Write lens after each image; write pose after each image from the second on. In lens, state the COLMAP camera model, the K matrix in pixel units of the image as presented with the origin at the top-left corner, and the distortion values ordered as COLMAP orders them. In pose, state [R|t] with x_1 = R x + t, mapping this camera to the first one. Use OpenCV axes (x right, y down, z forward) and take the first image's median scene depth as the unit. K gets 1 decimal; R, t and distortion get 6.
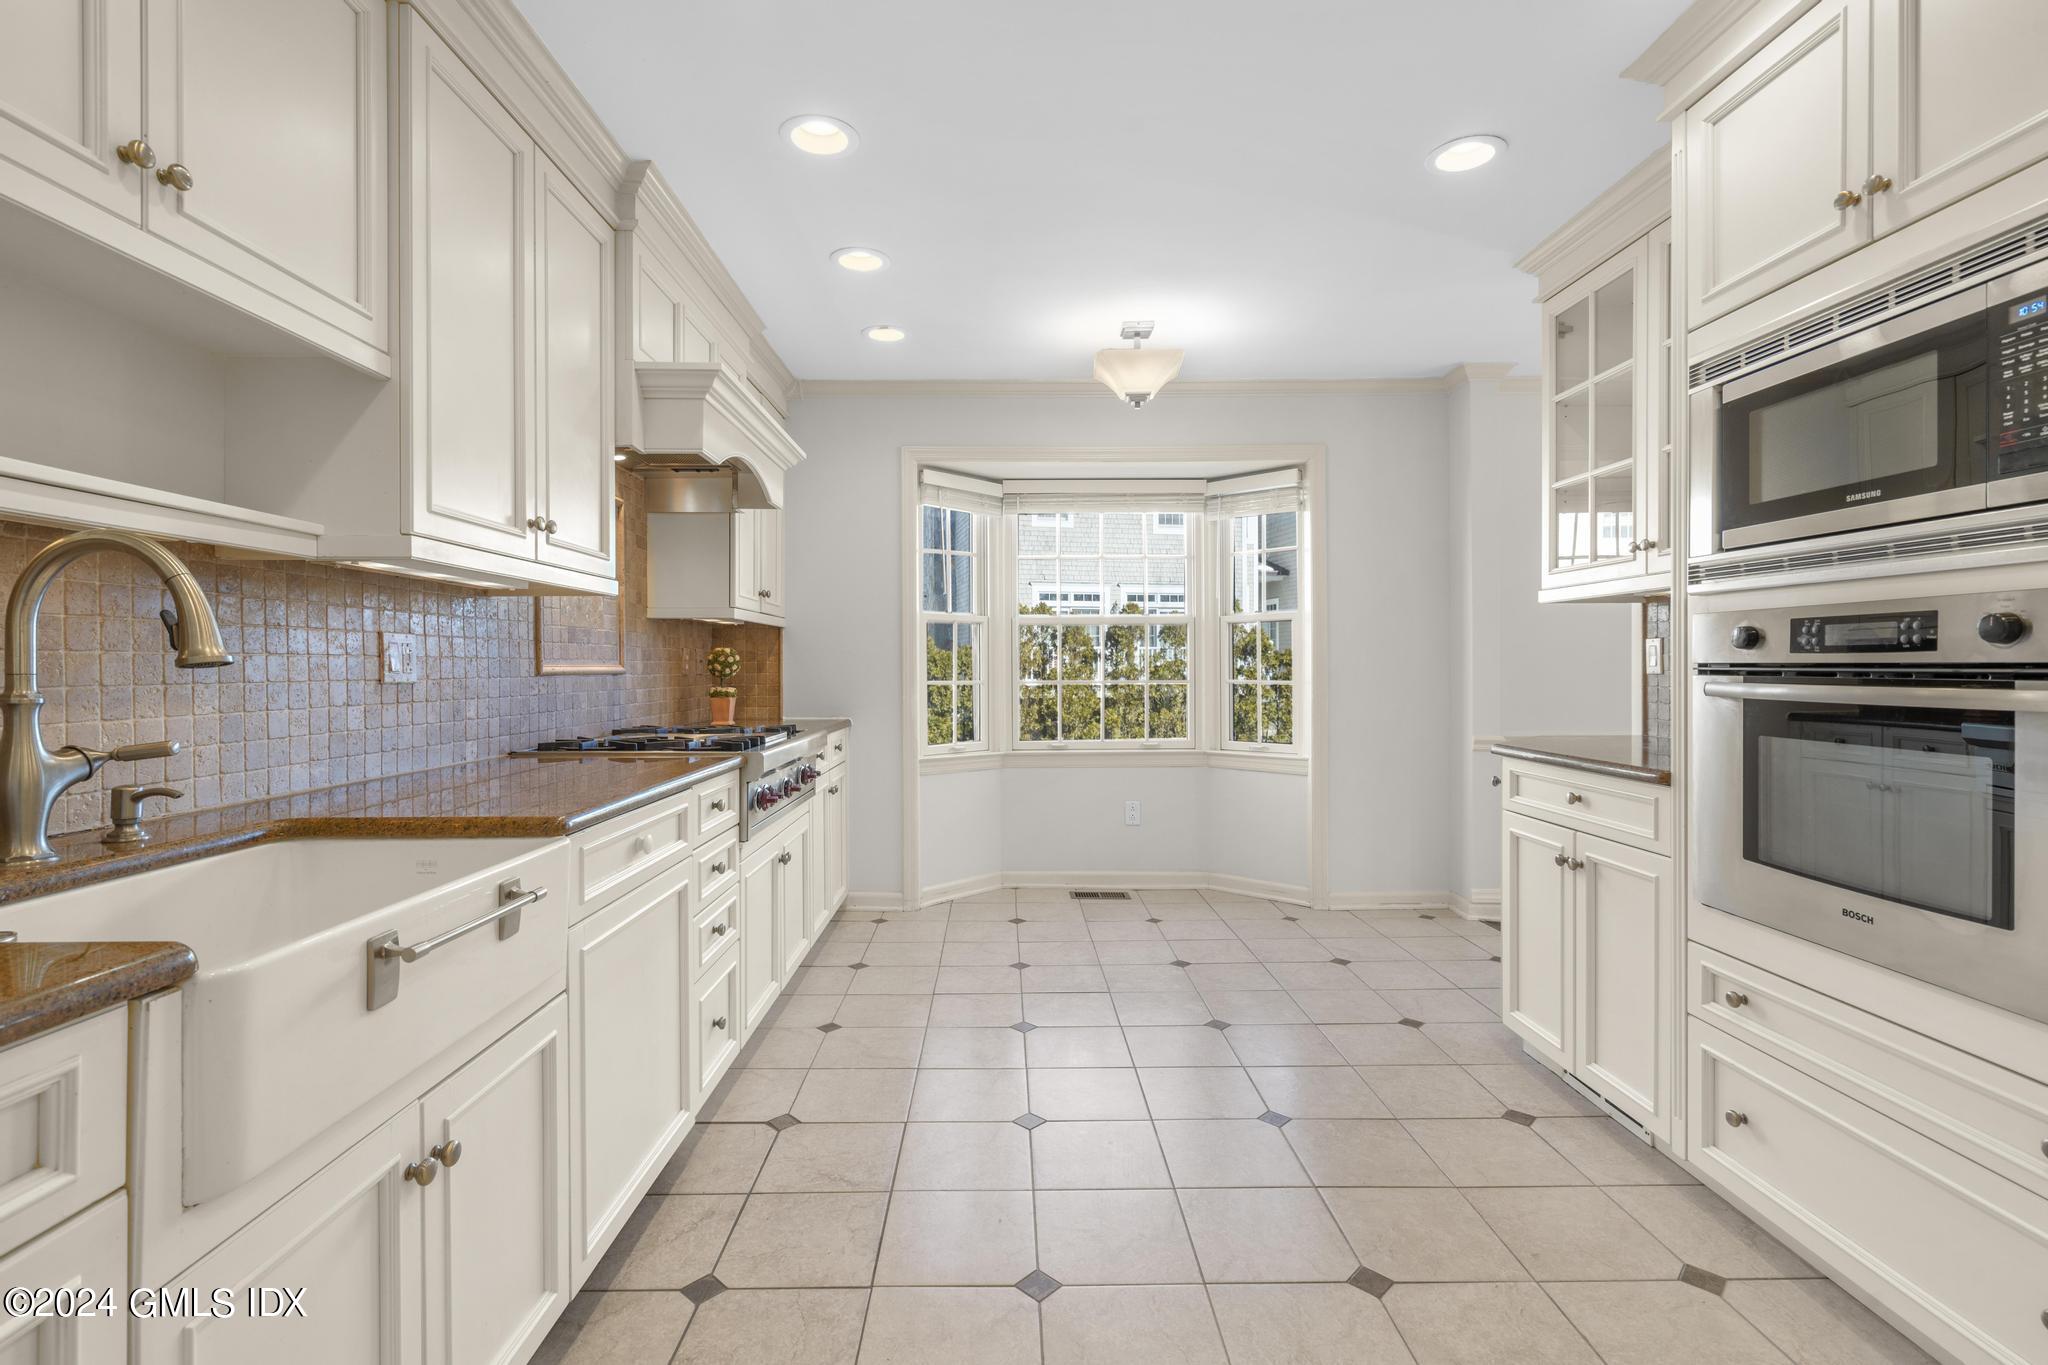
lens RADIAL K [[929.5, 0, 1018.5], [0, 929.5, 671.4], [0, 0, 1]] dist [-0.003276, 0.000153]
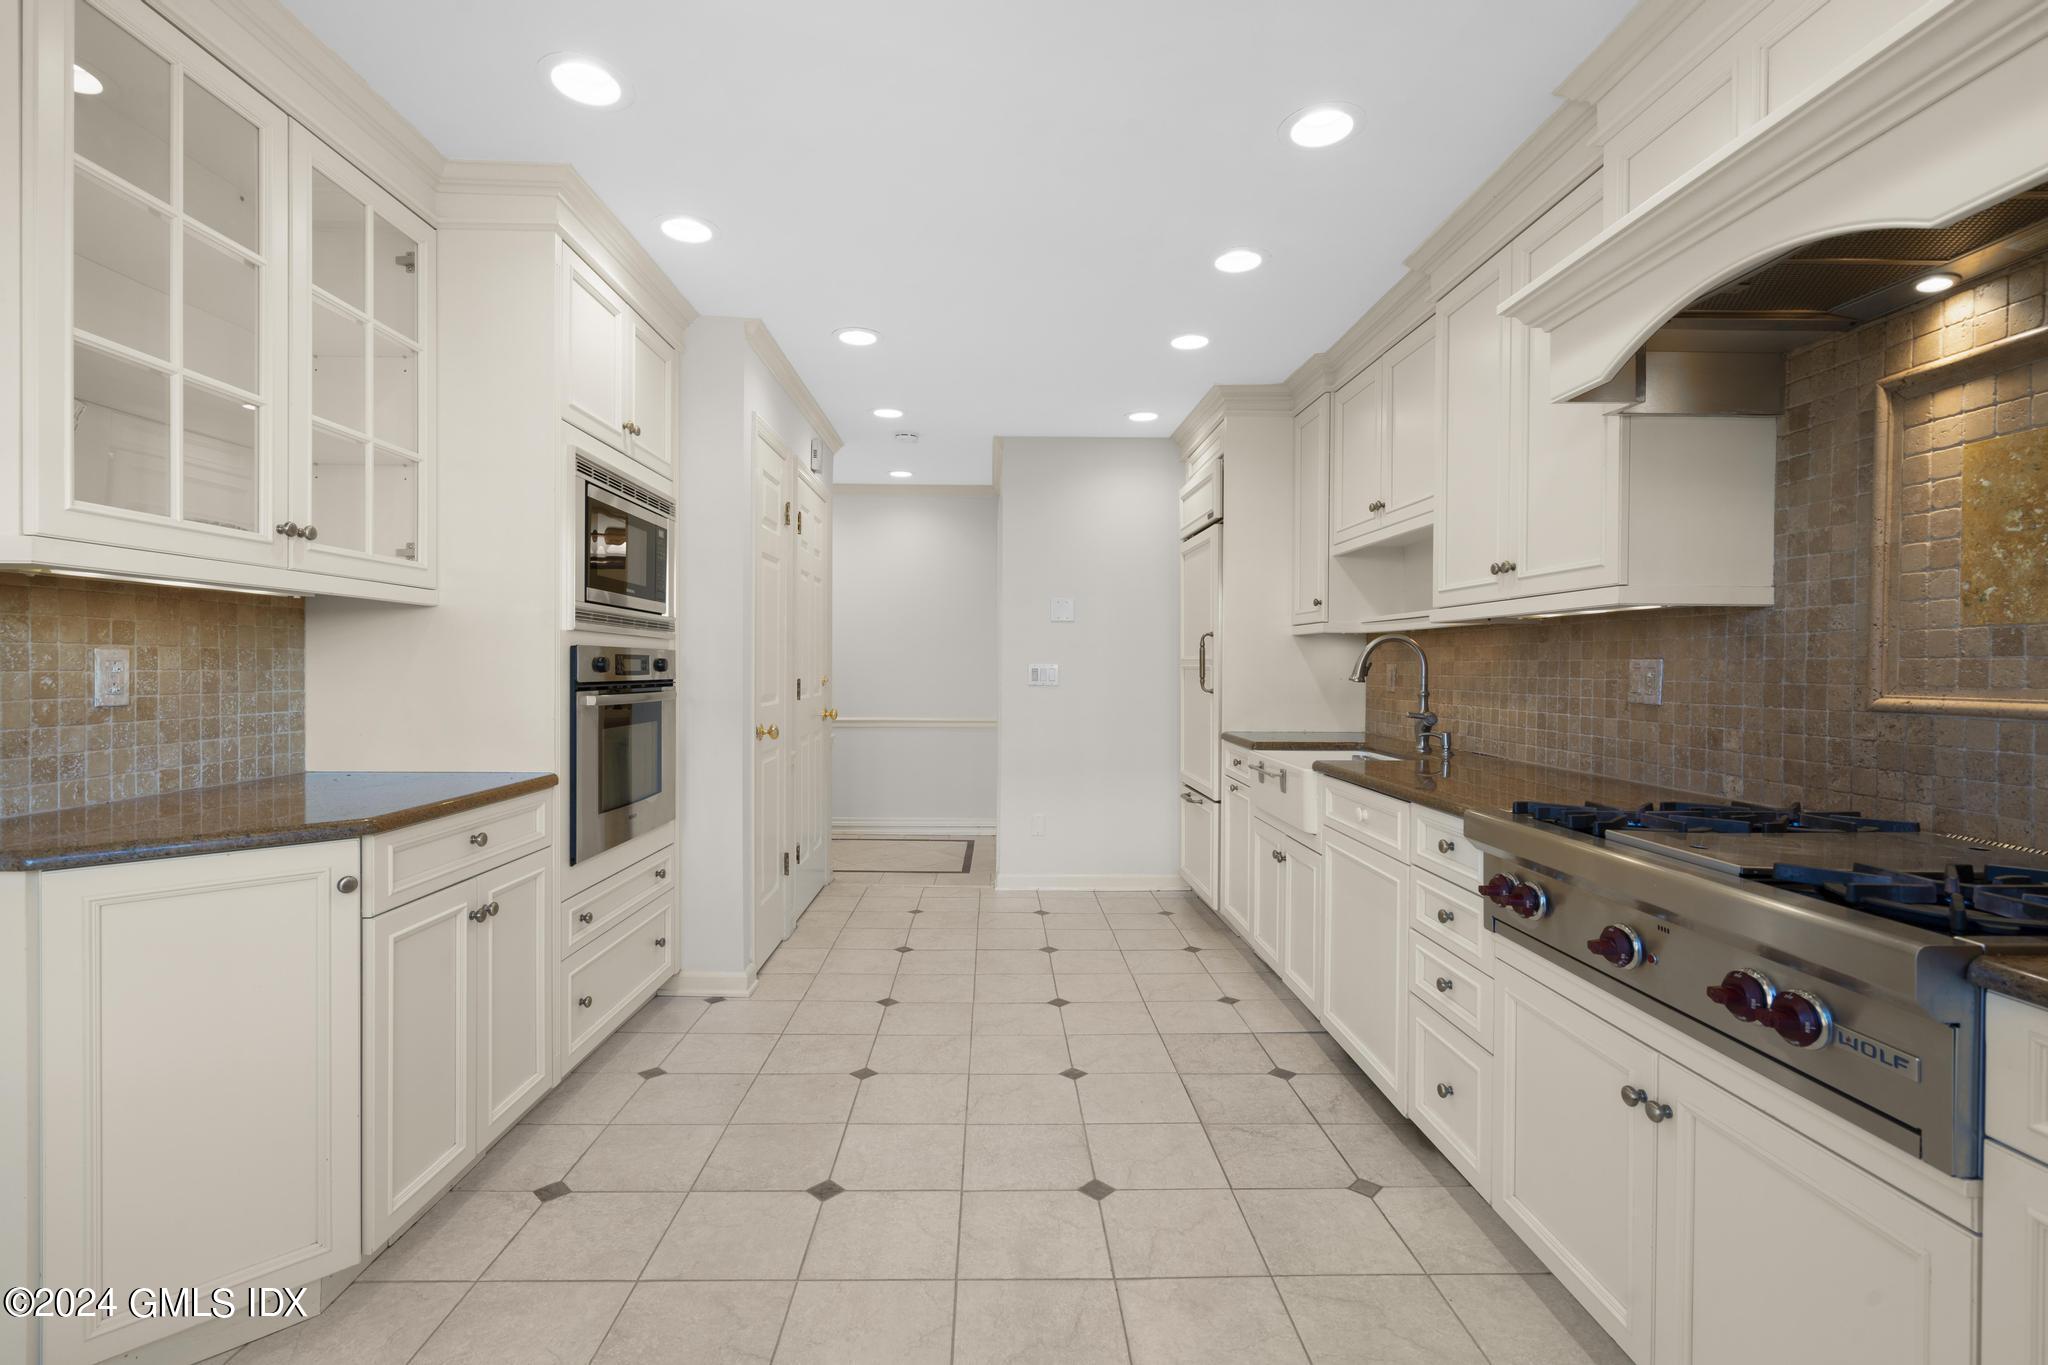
lens RADIAL K [[929.5, 0, 1013.7], [0, 929.5, 673.2], [0, 0, 1]] dist [-0.003276, 0.000153]
pose [[-0.999982, -0.001829, -0.005724, 0.097124], [-0.001905, 0.999909, 0.013355, -0.033016], [0.005700, 0.013366, -0.999894, 1.859467]]
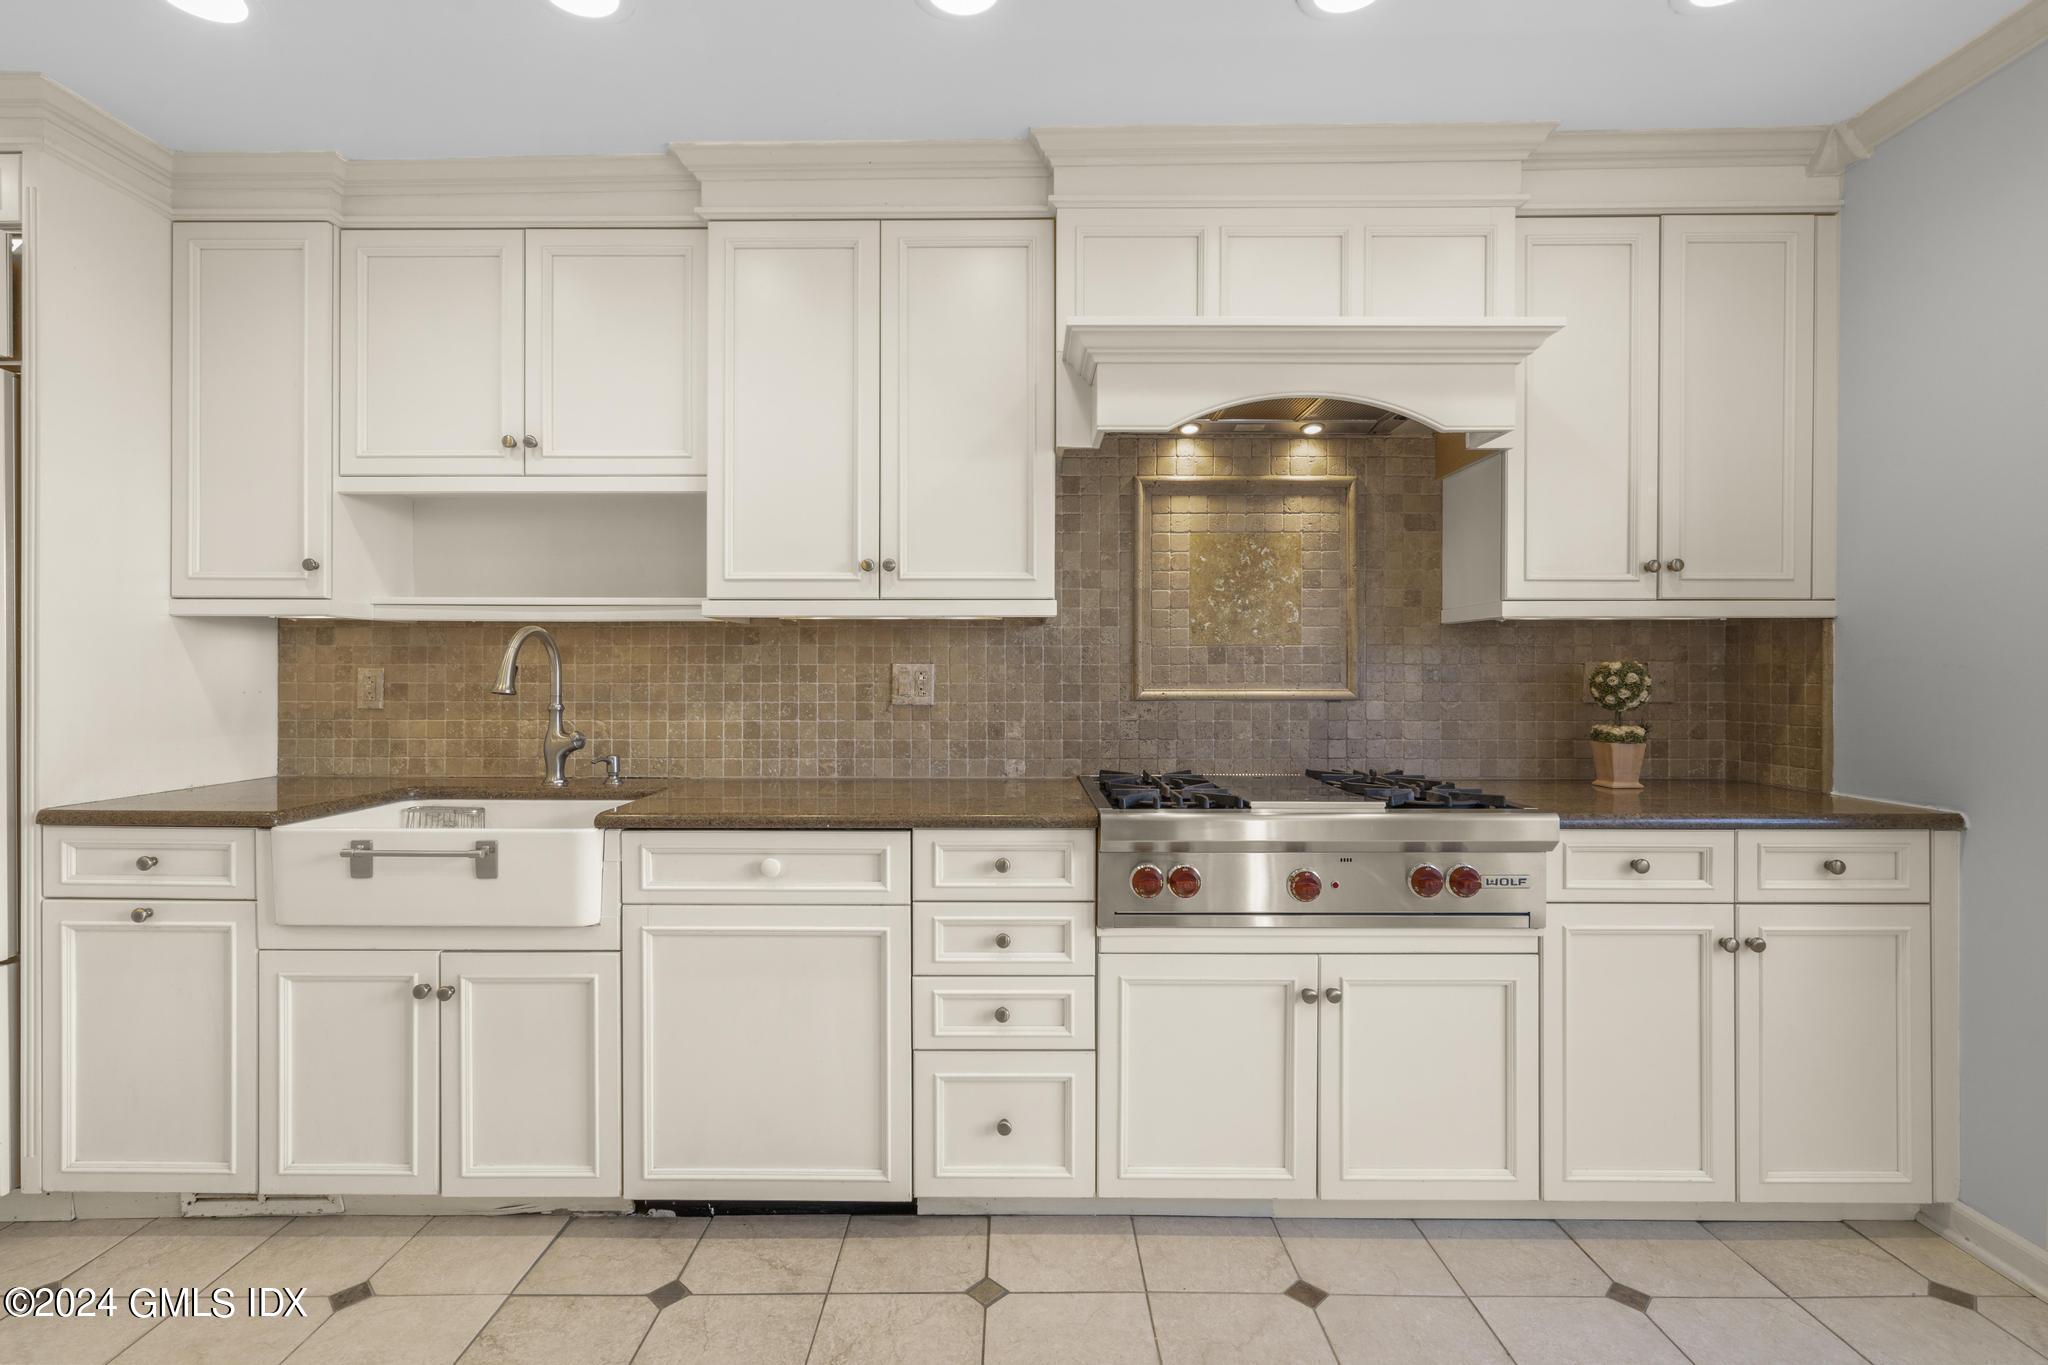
lens RADIAL K [[929.5, 0, 1011.7], [0, 929.5, 675.4], [0, 0, 1]] dist [-0.003276, 0.000153]
pose [[-0.023264, 0.004171, -0.999721, 0.499339], [-0.004743, 0.999980, 0.004283, -0.027718], [0.999718, 0.004842, -0.023244, 1.010033]]
